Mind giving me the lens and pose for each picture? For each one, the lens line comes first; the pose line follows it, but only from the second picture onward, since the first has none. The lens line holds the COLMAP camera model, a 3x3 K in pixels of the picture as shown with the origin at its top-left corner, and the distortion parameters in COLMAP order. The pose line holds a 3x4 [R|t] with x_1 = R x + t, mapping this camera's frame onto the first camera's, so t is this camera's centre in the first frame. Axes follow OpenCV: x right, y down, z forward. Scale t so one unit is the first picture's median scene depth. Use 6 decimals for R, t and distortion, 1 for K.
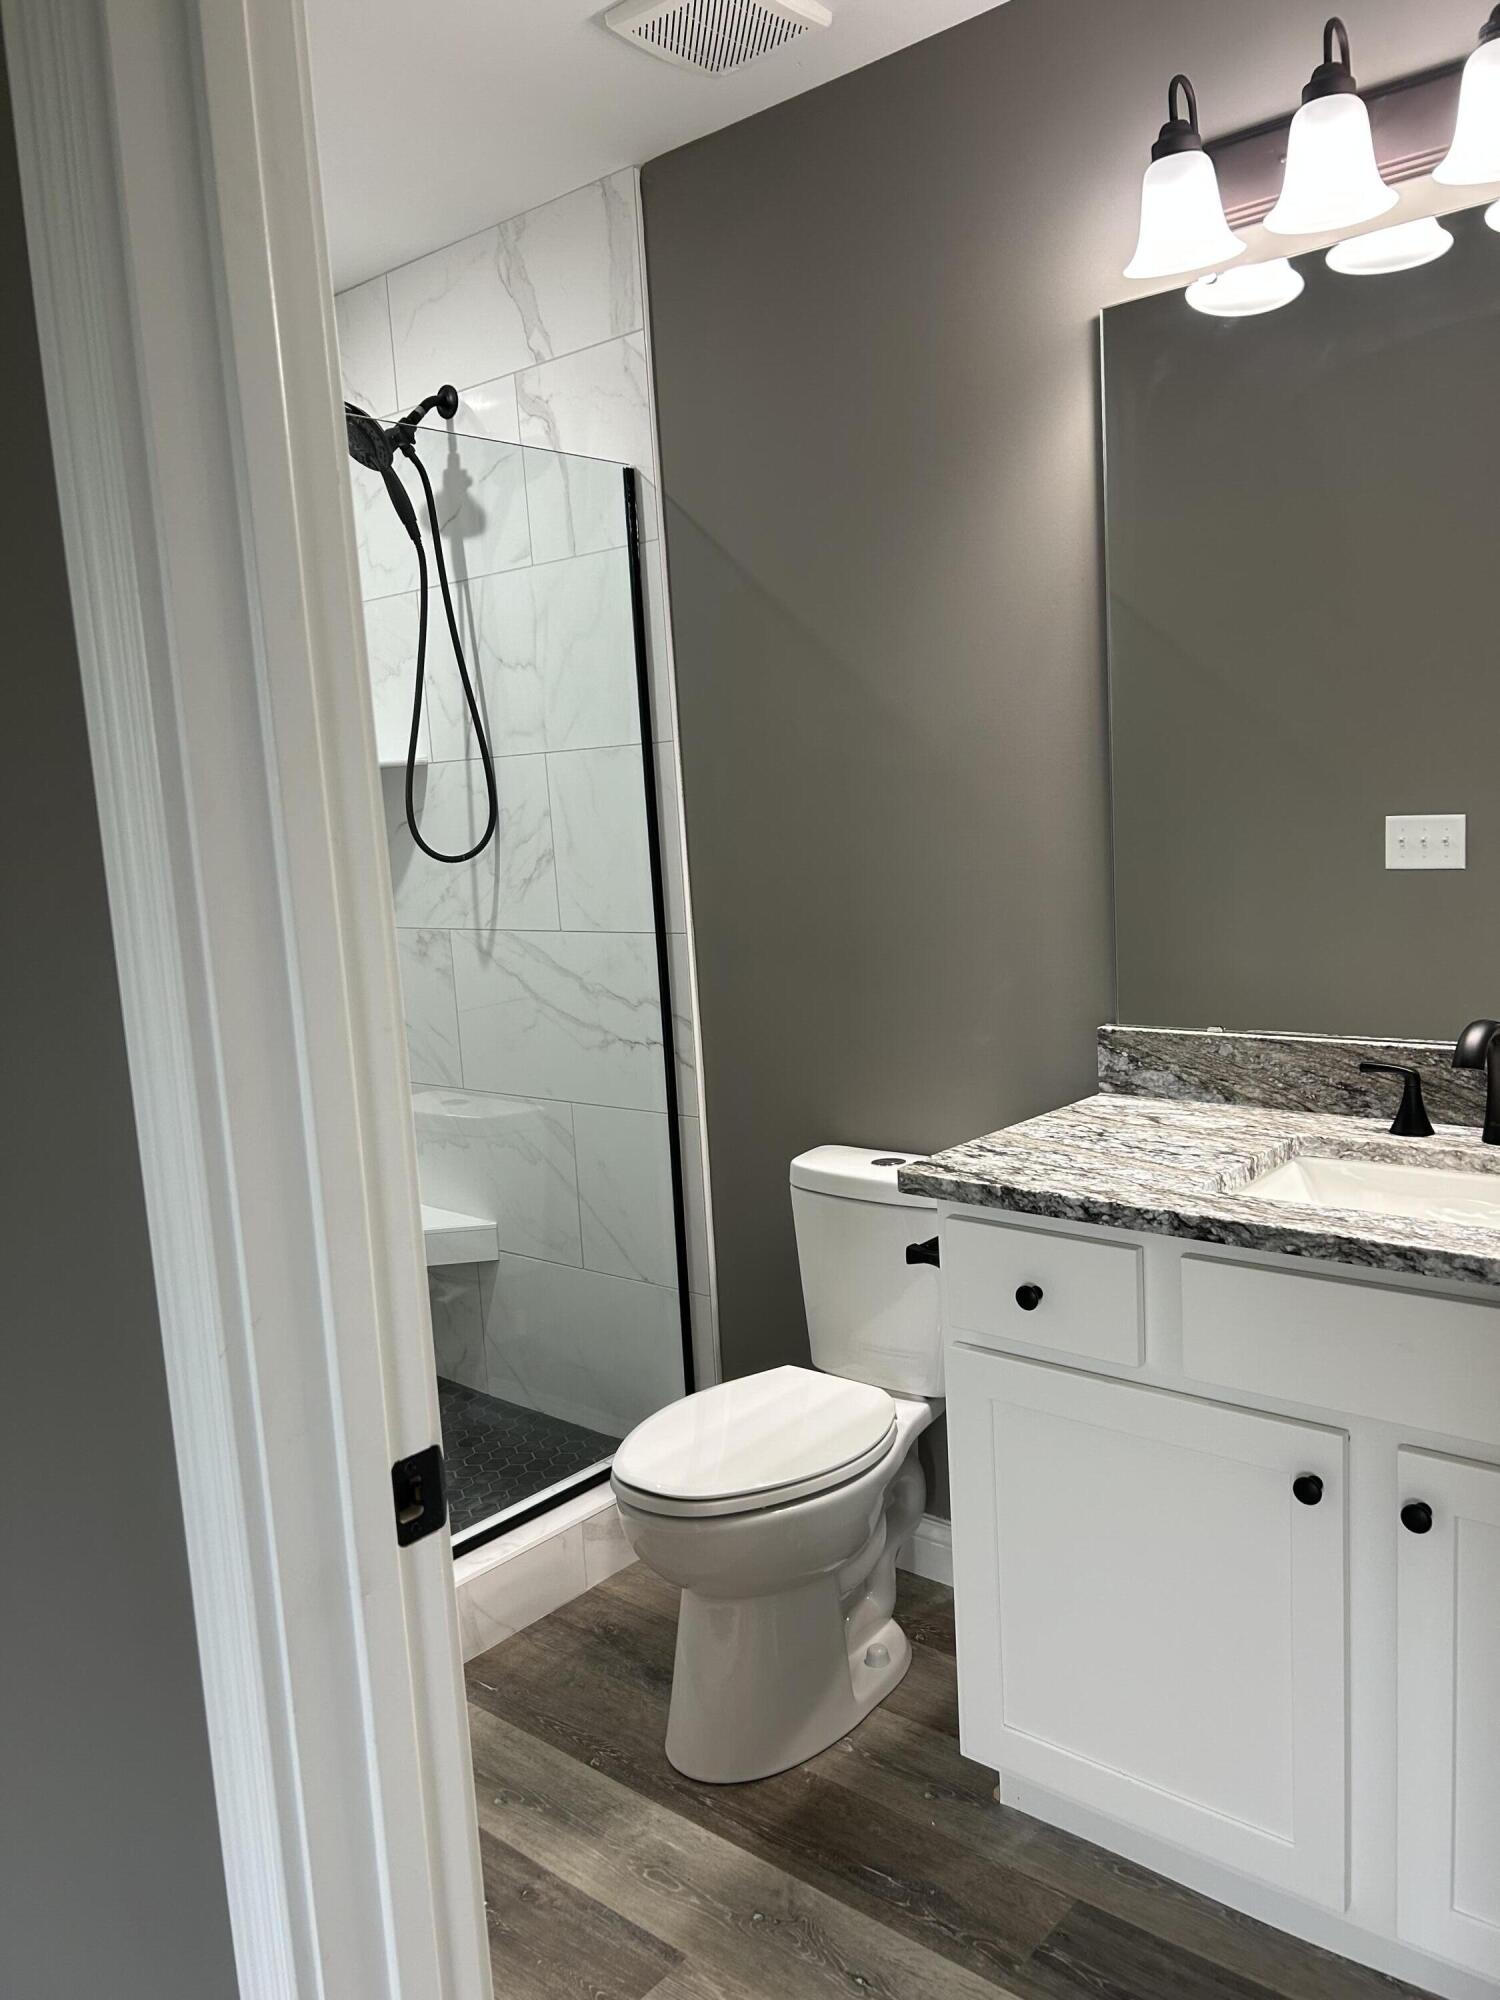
lens RADIAL K [[1511.8, 0, 755.4], [0, 1511.8, 1004.8], [0, 0, 1]] dist [0.060787, -0.070487]
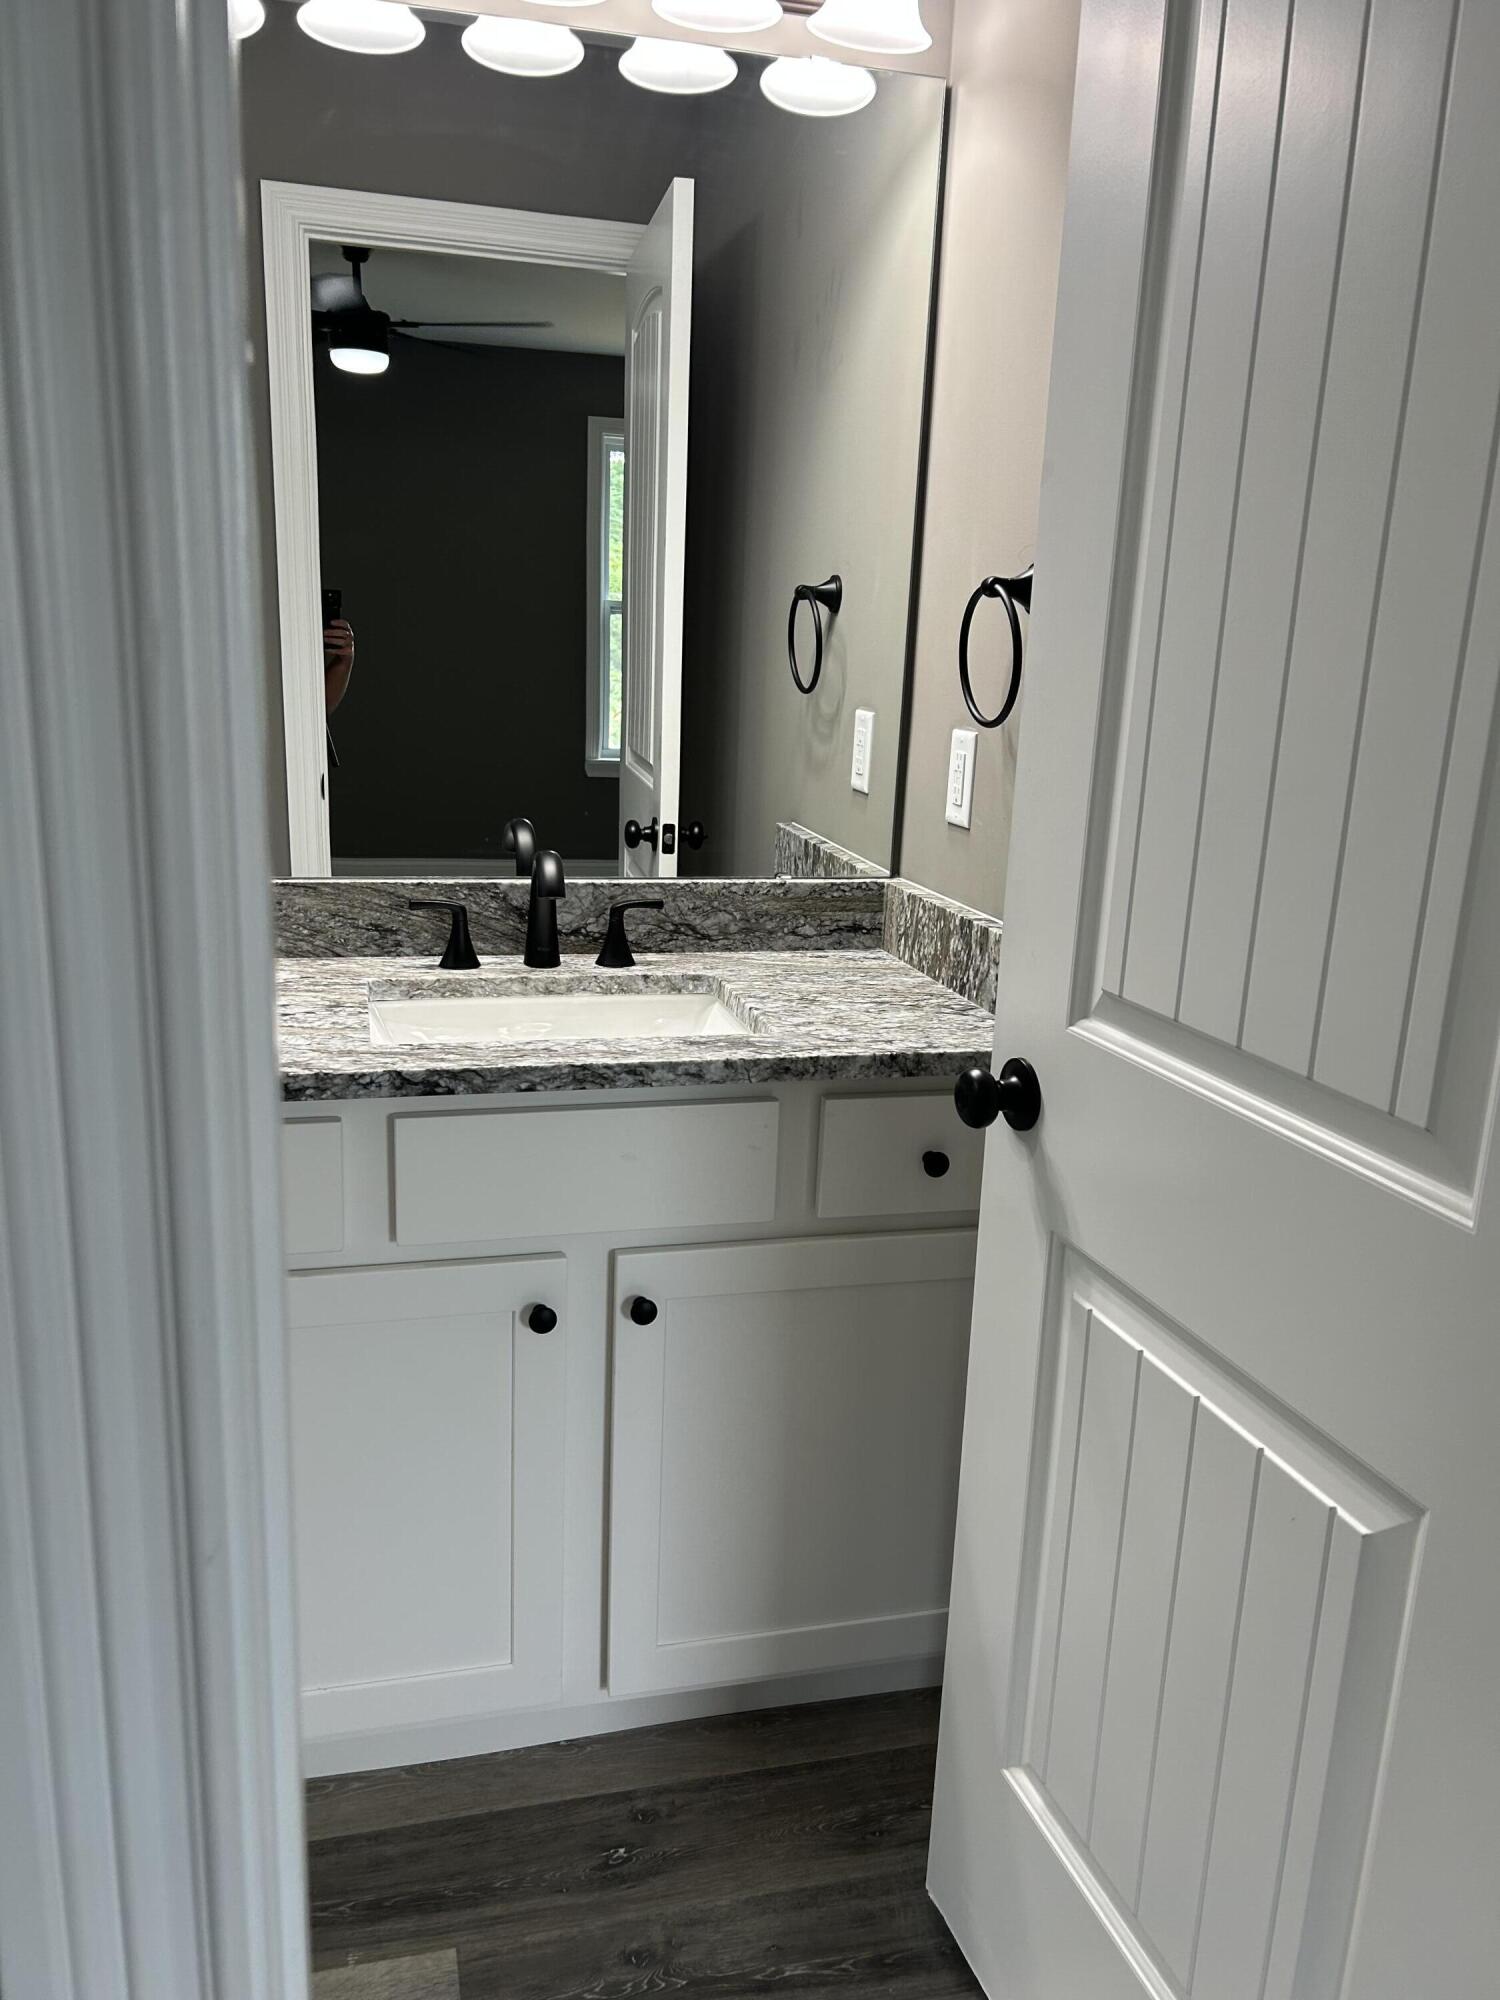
lens RADIAL K [[1511.8, 0, 752.6], [0, 1511.8, 1006.0], [0, 0, 1]] dist [0.060787, -0.070487]
pose [[0.565458, -0.117767, 0.816326, -0.334762], [0.039229, 0.992474, 0.116006, 0.000459], [-0.823844, -0.033573, 0.565822, 0.301626]]
